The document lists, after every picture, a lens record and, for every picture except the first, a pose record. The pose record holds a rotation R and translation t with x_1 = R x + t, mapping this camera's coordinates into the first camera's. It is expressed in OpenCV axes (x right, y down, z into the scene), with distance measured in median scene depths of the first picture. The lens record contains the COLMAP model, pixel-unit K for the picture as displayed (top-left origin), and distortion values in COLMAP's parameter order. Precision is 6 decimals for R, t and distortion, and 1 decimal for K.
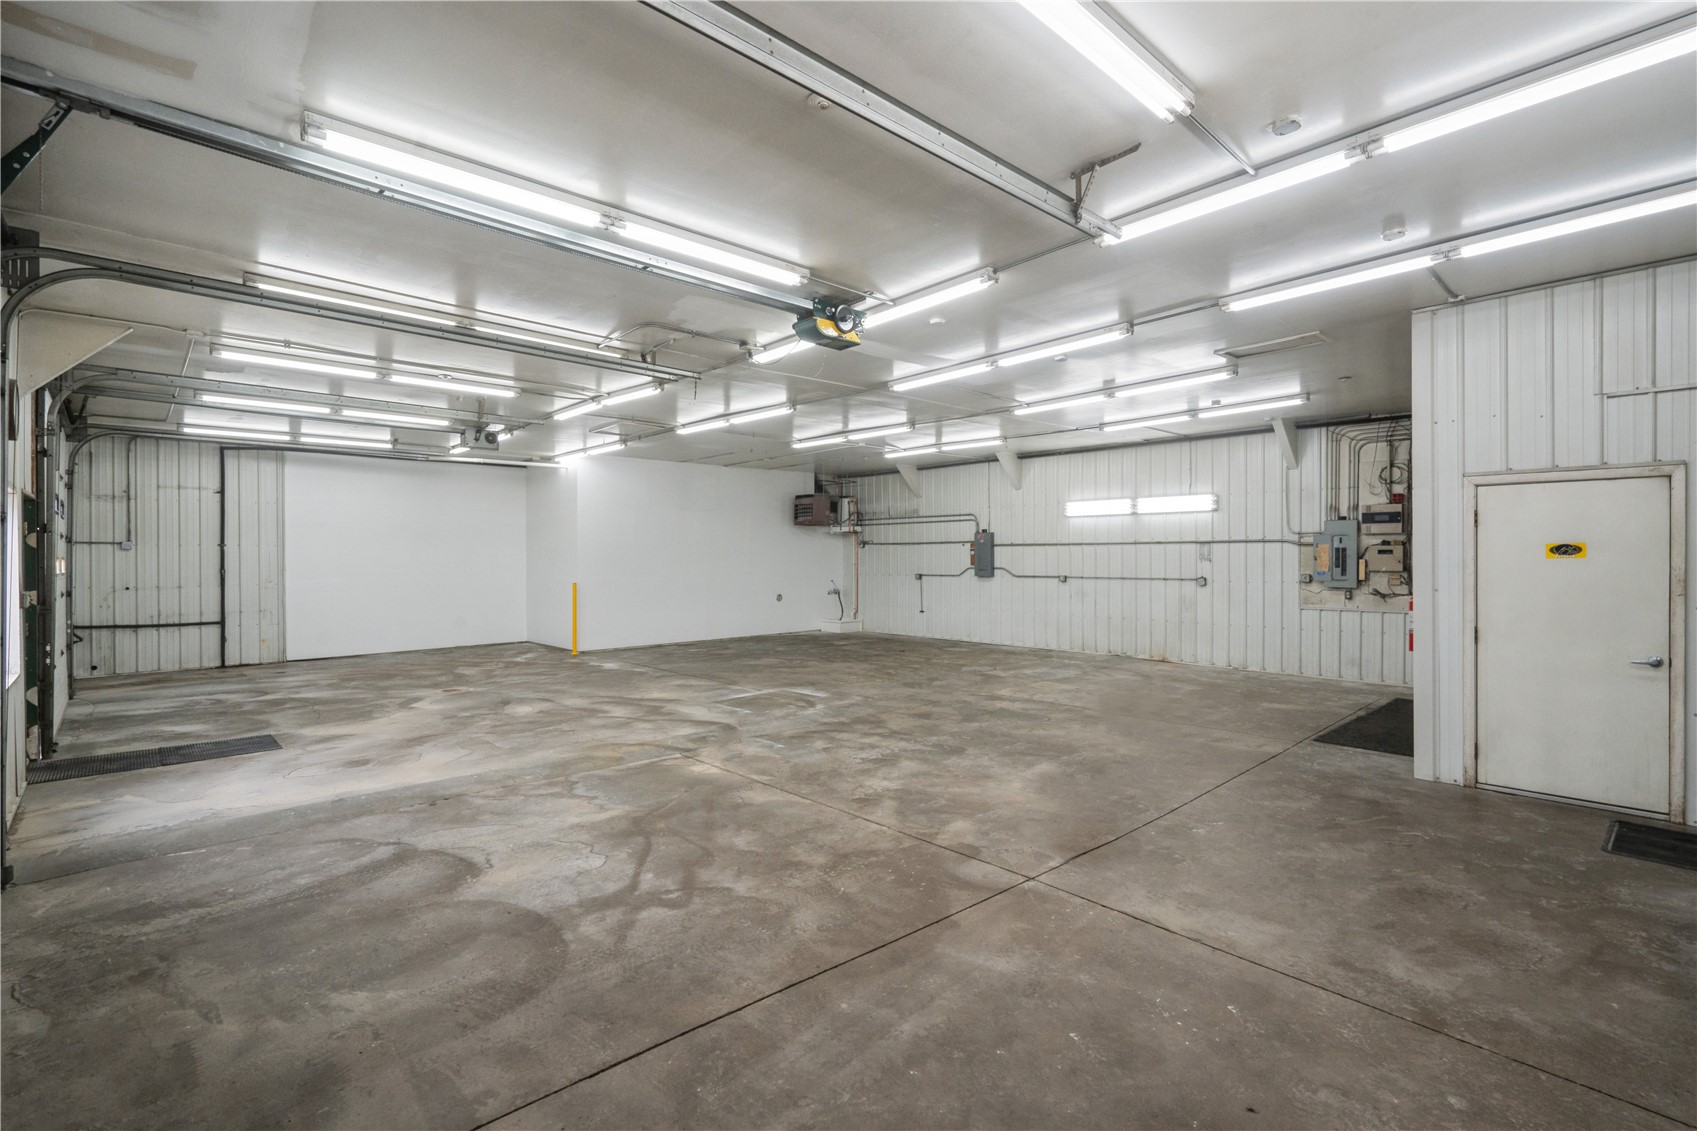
lens RADIAL K [[783.7, 0, 849.2], [0, 783.7, 563.8], [0, 0, 1]] dist [-0.001335, -0.000042]
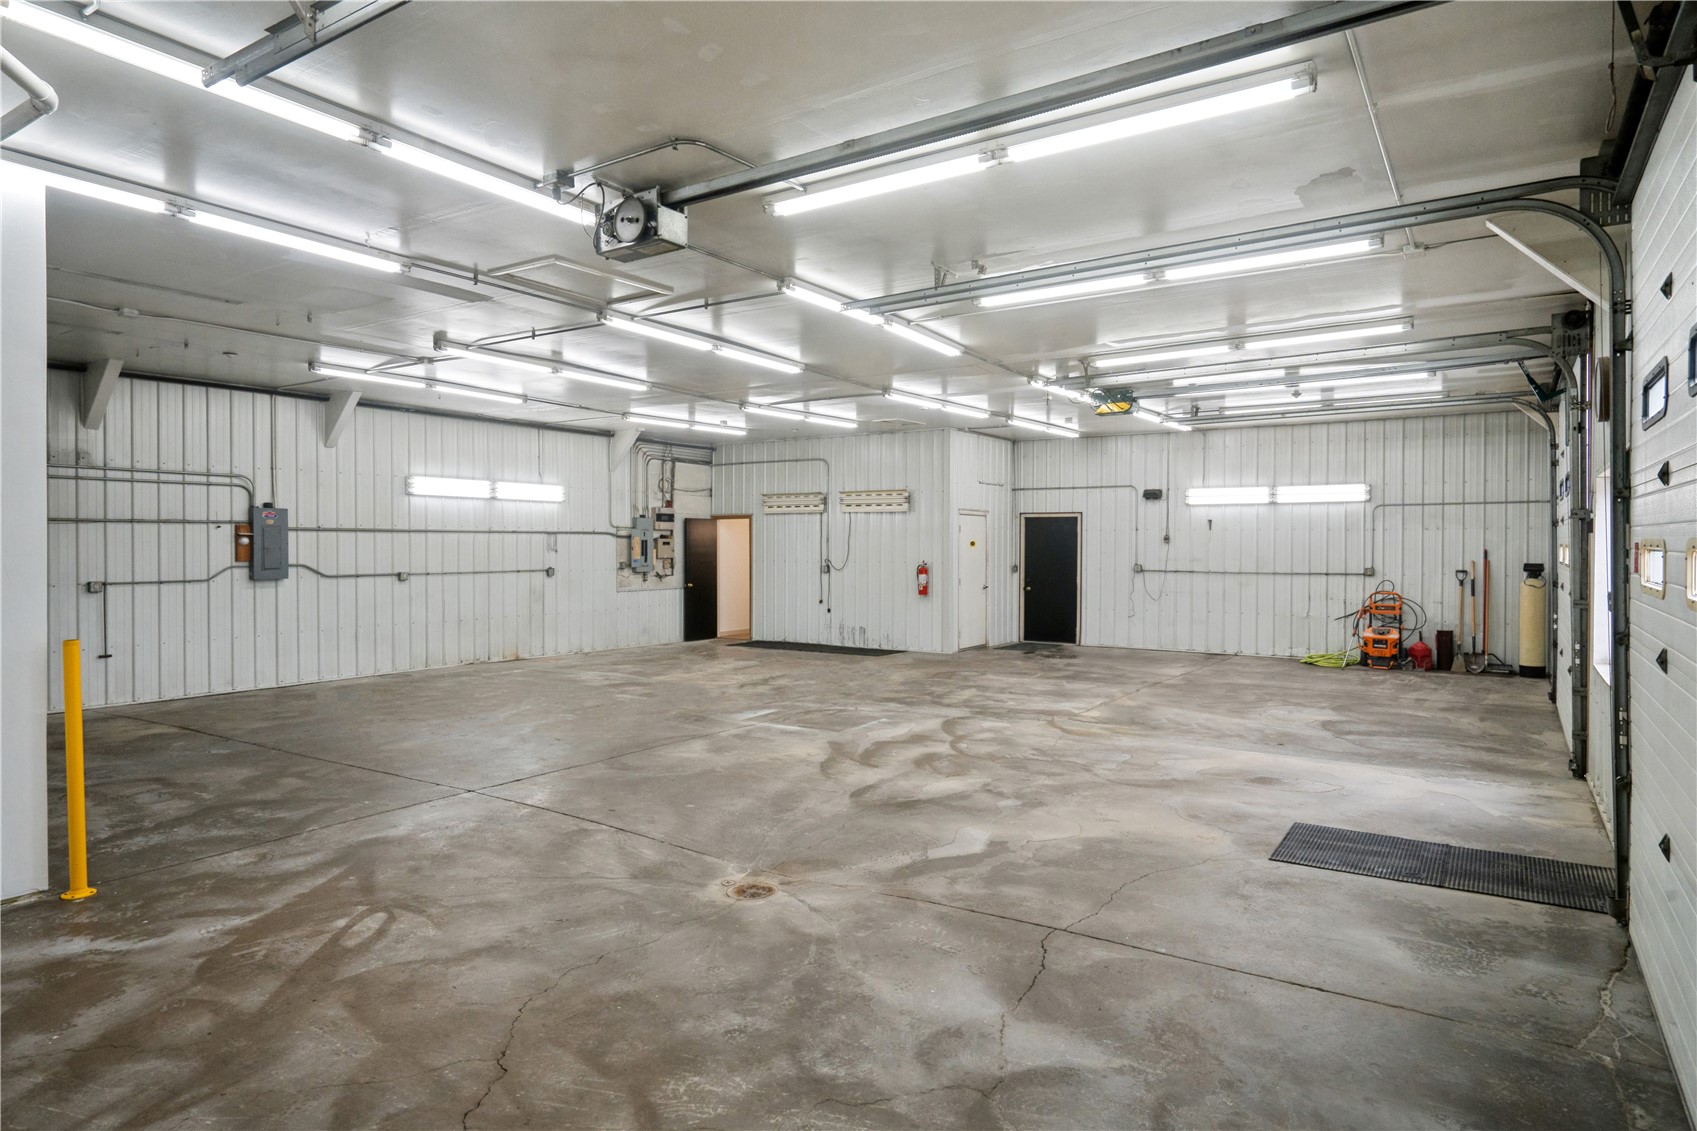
lens RADIAL K [[991.0, 0, 849.5], [0, 991.0, 555.3], [0, 0, 1]] dist [-0.000501, -0.000142]
pose [[-0.237214, -0.010204, 0.971404, -0.826431], [0.008212, 0.999888, 0.012508, -0.010765], [-0.971423, 0.010944, -0.237103, 0.887764]]
